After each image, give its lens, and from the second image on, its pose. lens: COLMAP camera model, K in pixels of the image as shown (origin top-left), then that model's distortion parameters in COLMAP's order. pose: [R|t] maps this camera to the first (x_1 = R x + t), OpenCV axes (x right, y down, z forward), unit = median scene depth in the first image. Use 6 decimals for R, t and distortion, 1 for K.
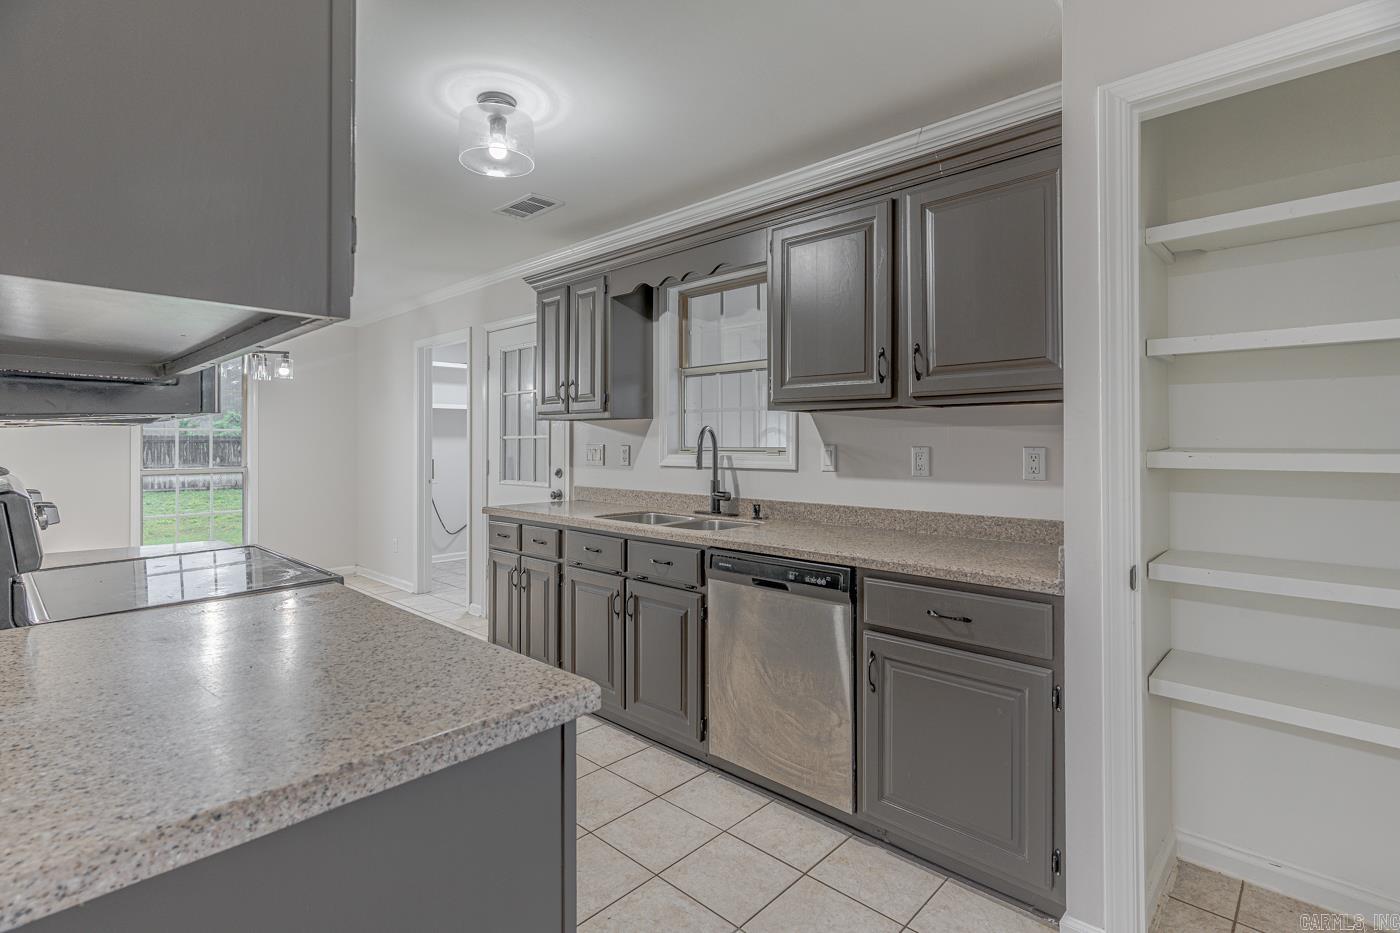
lens RADIAL K [[675.7, 0, 674.8], [0, 675.7, 439.7], [0, 0, 1]] dist [-0.000230, -0.000054]
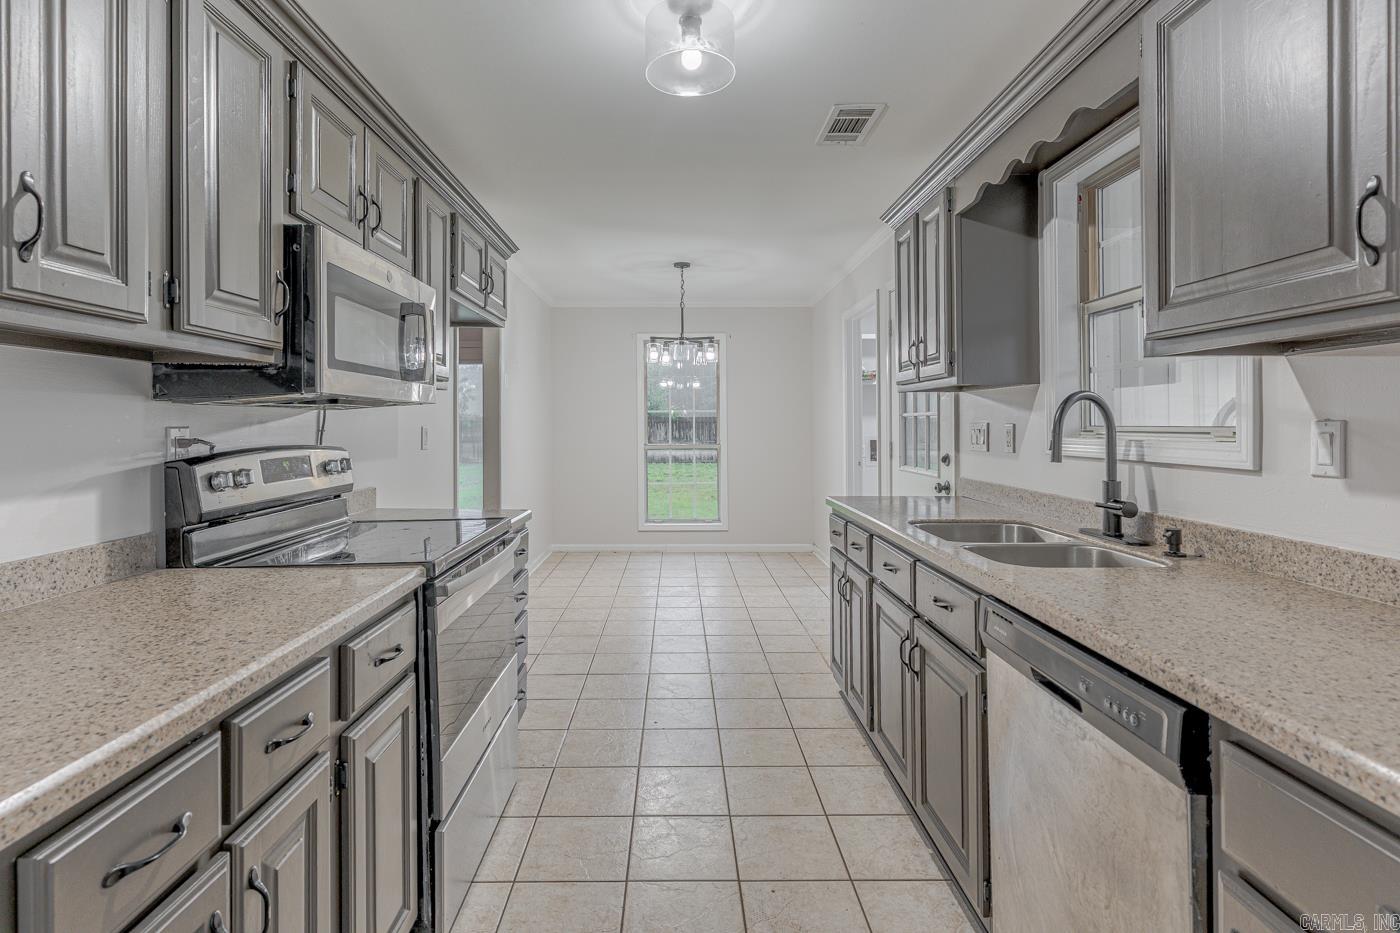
lens RADIAL K [[677.9, 0, 678.6], [0, 677.9, 423.6], [0, 0, 1]] dist [0.000391, 0.000170]
pose [[0.698784, -0.002230, -0.715329, 0.207548], [0.005823, 0.999980, 0.002571, 0.004878], [0.715309, -0.005962, 0.698783, 0.285845]]
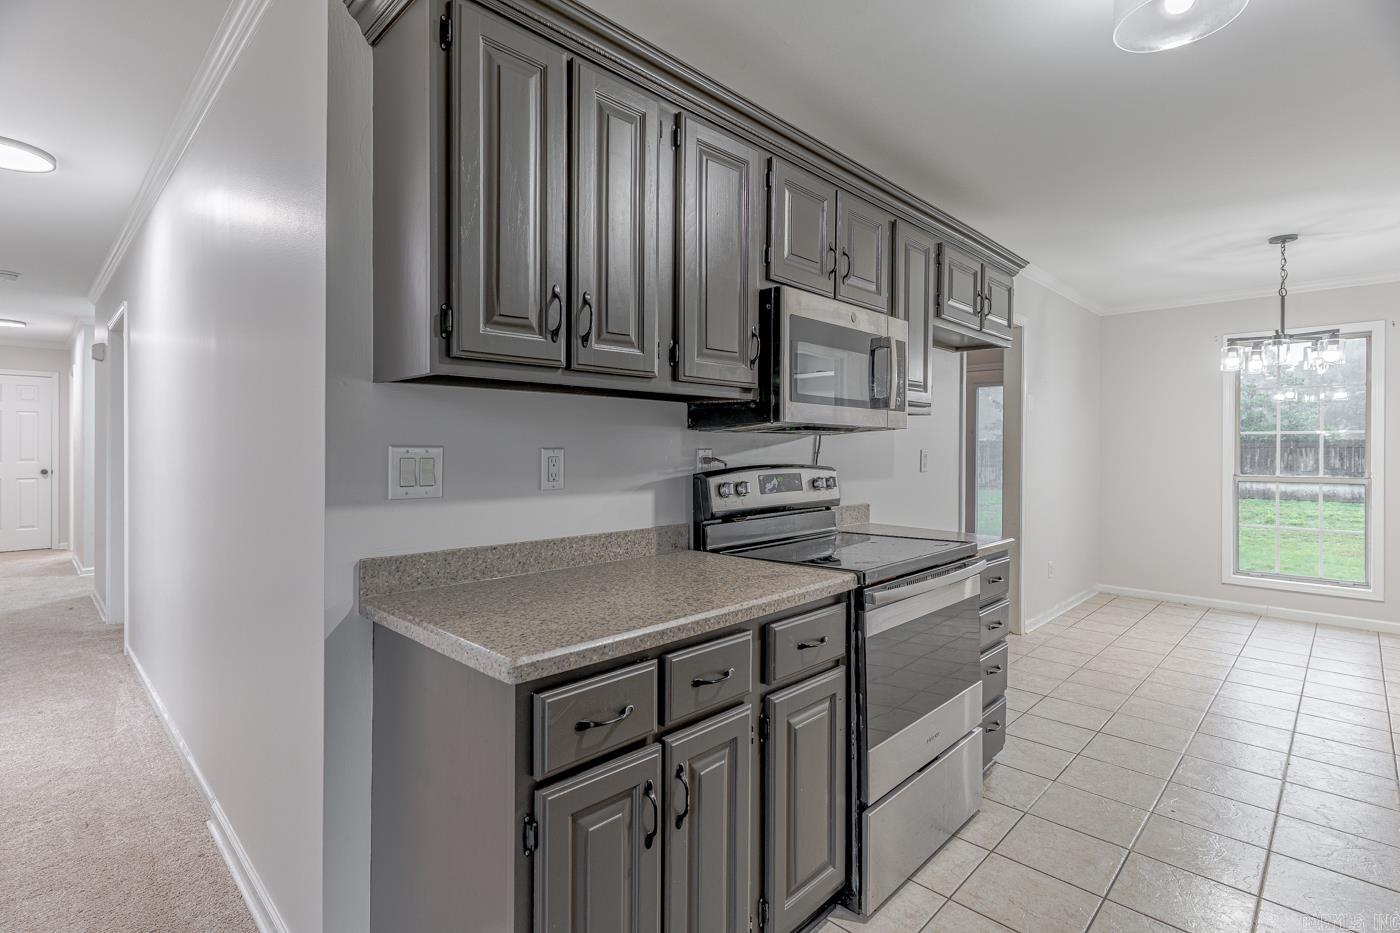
lens RADIAL K [[669.5, 0, 694.6], [0, 669.5, 451.8], [0, 0, 1]] dist [0.000794, 0.000186]
pose [[-0.006040, 0.007548, -0.999953, 0.268680], [0.001139, 0.999971, 0.007541, 0.004392], [0.999981, -0.001093, -0.006049, 0.363254]]
